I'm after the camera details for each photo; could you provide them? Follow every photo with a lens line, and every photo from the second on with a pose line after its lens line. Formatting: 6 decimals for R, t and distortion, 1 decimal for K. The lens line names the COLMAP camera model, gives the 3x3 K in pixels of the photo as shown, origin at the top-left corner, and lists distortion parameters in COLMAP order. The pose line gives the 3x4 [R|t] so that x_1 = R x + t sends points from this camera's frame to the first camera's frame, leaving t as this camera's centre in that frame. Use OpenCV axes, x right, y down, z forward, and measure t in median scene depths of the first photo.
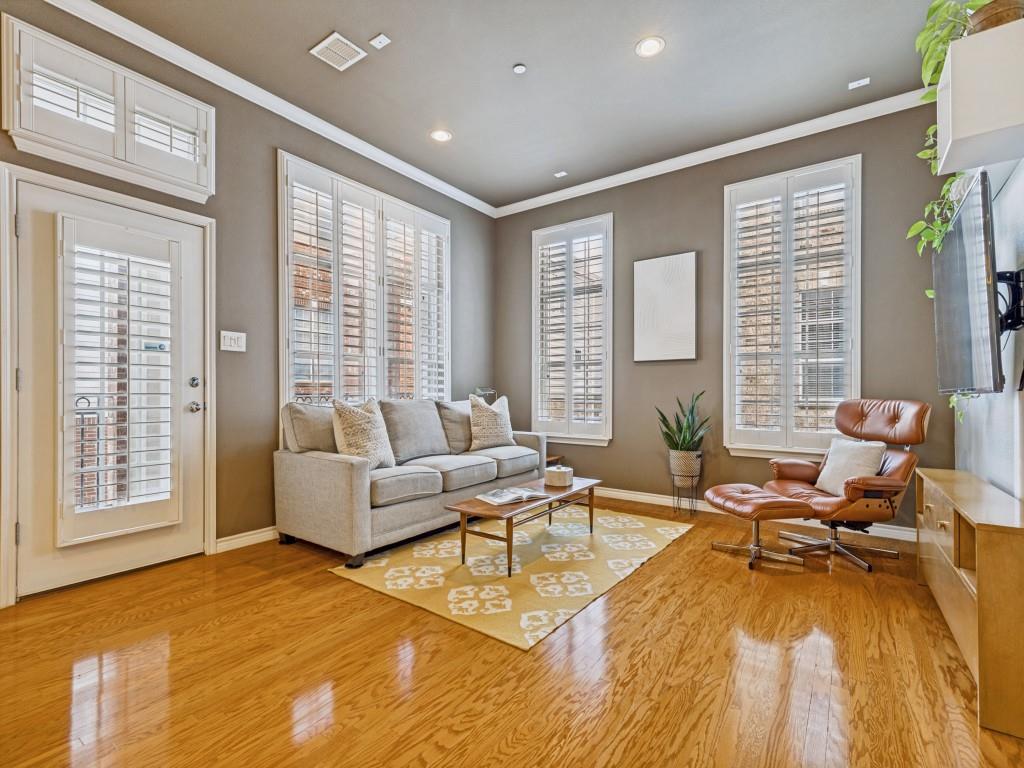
lens RADIAL K [[469.7, 0, 500.8], [0, 469.7, 391.0], [0, 0, 1]] dist [0.009905, -0.002044]
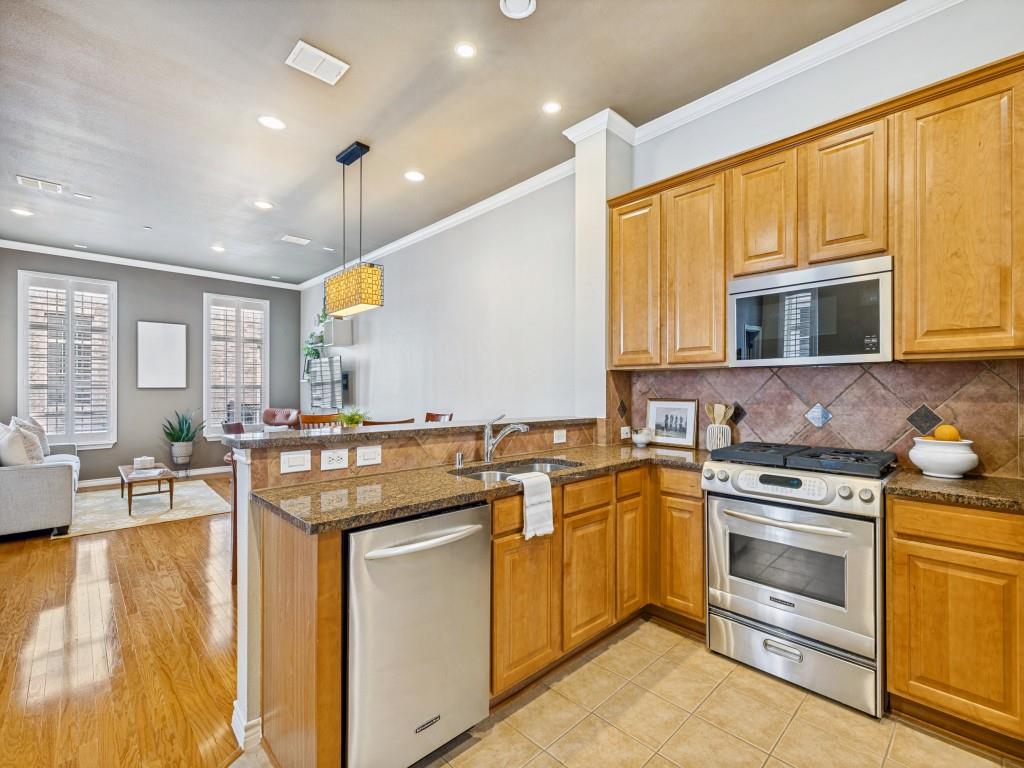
lens RADIAL K [[469.7, 0, 509.9], [0, 469.7, 389.6], [0, 0, 1]] dist [0.009905, -0.002044]
pose [[0.185936, -0.001452, 0.982561, -1.146028], [-0.000456, 0.999999, 0.001564, -0.070308], [-0.982562, -0.000739, 0.185935, -0.514262]]
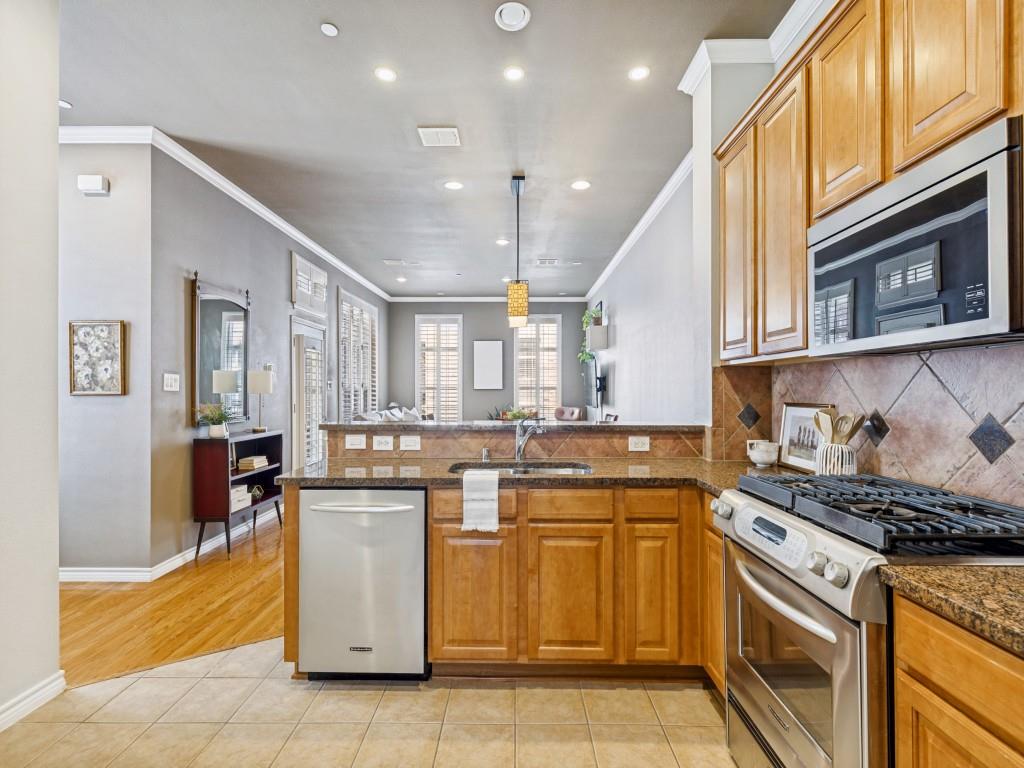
lens RADIAL K [[469.7, 0, 499.7], [0, 469.7, 389.8], [0, 0, 1]] dist [0.009905, -0.002044]
pose [[0.826381, -0.002282, 0.563106, -0.924342], [0.002957, 0.999996, -0.000288, -0.071079], [-0.563103, 0.001903, 0.826385, -0.899496]]
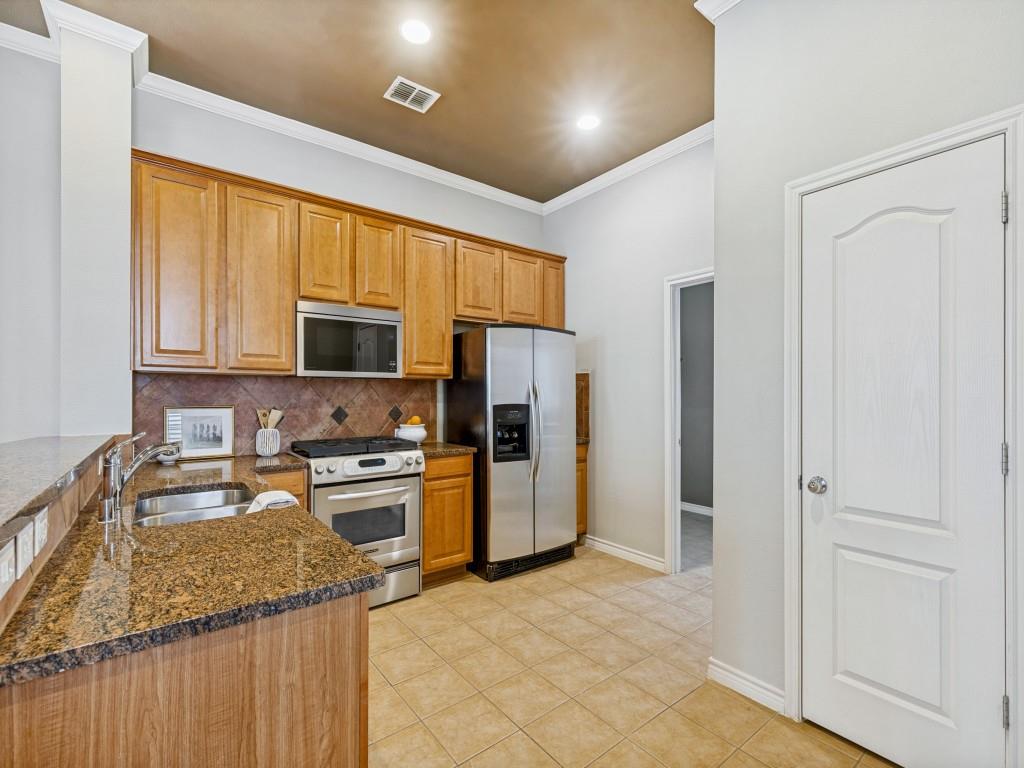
lens RADIAL K [[469.7, 0, 515.1], [0, 469.7, 398.0], [0, 0, 1]] dist [0.009905, -0.002044]
pose [[-0.963543, -0.000349, 0.267554, -0.967776], [0.000600, 0.999994, 0.003465, -0.068332], [-0.267554, 0.003499, -0.963537, -0.062112]]
